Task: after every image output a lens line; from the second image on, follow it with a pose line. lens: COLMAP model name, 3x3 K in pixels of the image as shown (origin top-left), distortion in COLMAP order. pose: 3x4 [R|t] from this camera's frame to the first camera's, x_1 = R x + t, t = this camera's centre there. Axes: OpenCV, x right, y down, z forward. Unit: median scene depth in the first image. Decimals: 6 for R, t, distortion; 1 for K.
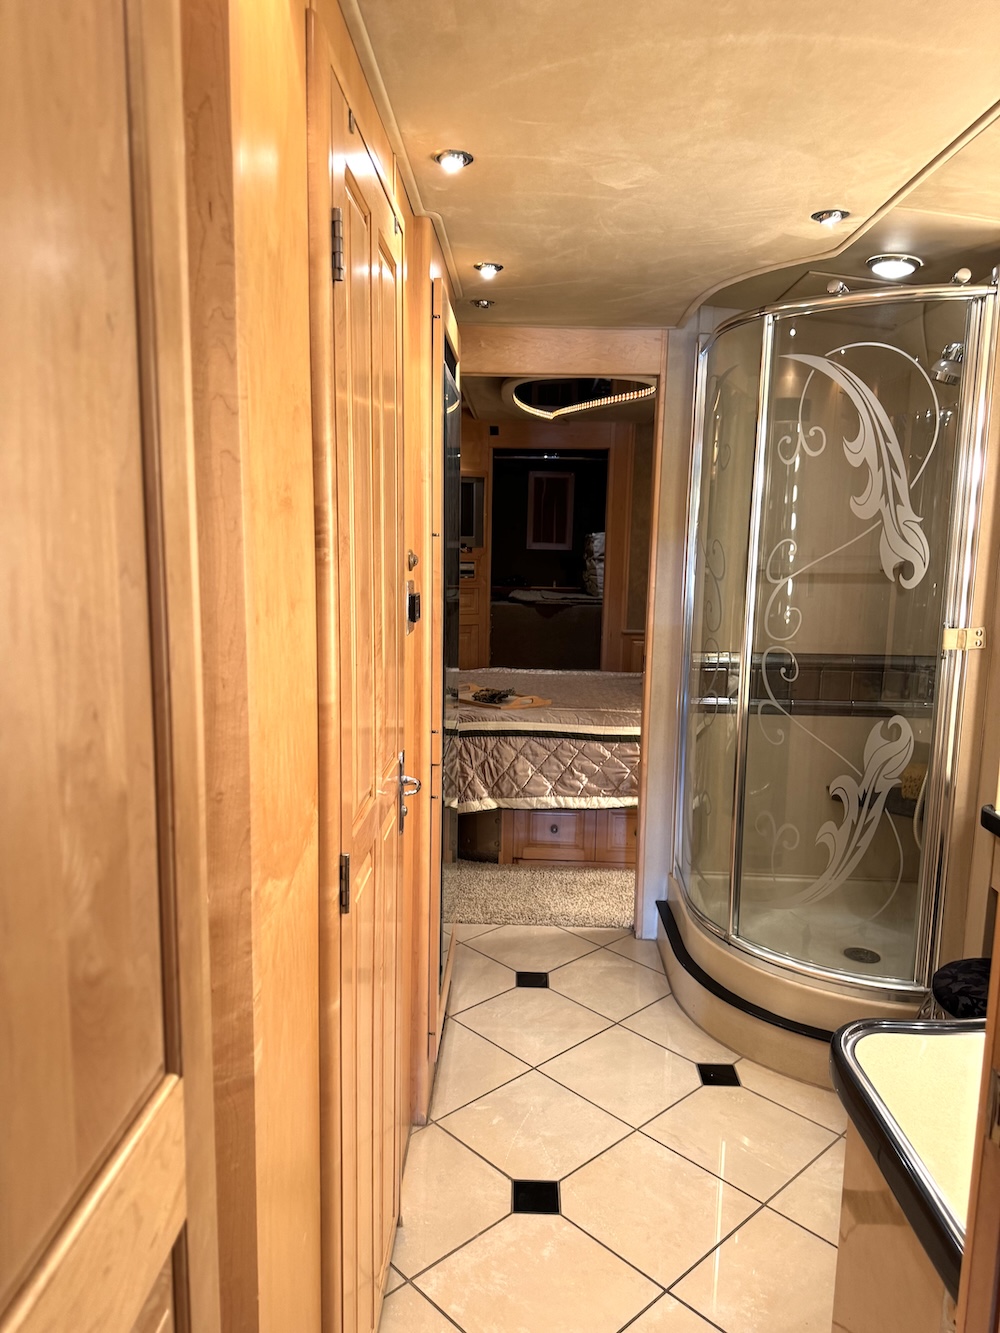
lens RADIAL K [[928.2, 0, 499.9], [0, 928.2, 690.4], [0, 0, 1]] dist [0.166625, -0.242239]
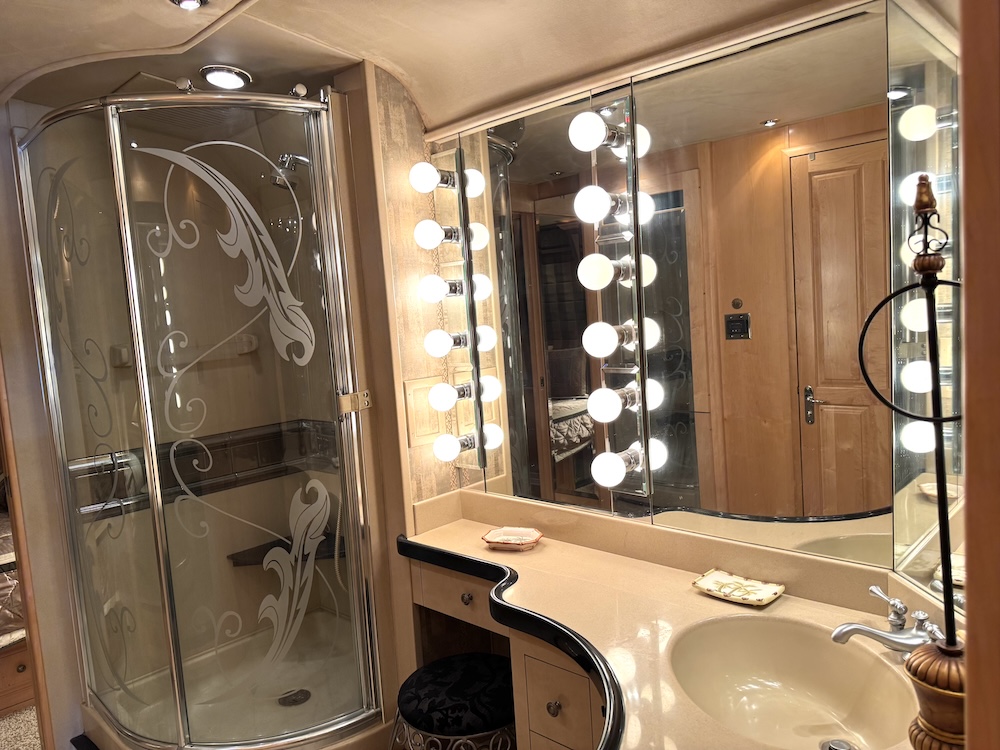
lens RADIAL K [[699.1, 0, 500.0], [0, 699.1, 375.0], [0, 0, 1]] dist [0.048954, -0.070412]
pose [[0.658062, -0.136691, 0.740452, -0.023162], [0.207488, 0.978230, -0.003815, -0.044653], [-0.723811, 0.156145, 0.672098, 0.282271]]
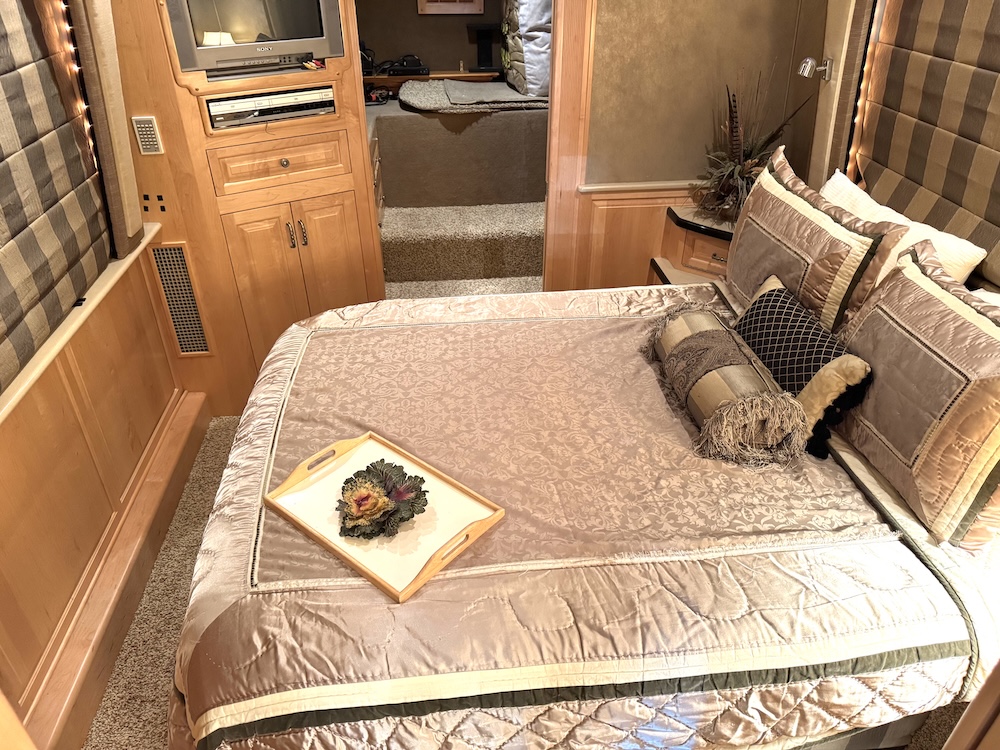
lens RADIAL K [[696.4, 0, 500.0], [0, 696.4, 375.0], [0, 0, 1]] dist [0.166625, -0.242239]
pose [[0.991370, -0.083992, 0.100653, 0.040959], [0.036670, 0.914812, 0.402212, -0.374464], [-0.125861, -0.395050, 0.909997, 1.296457]]
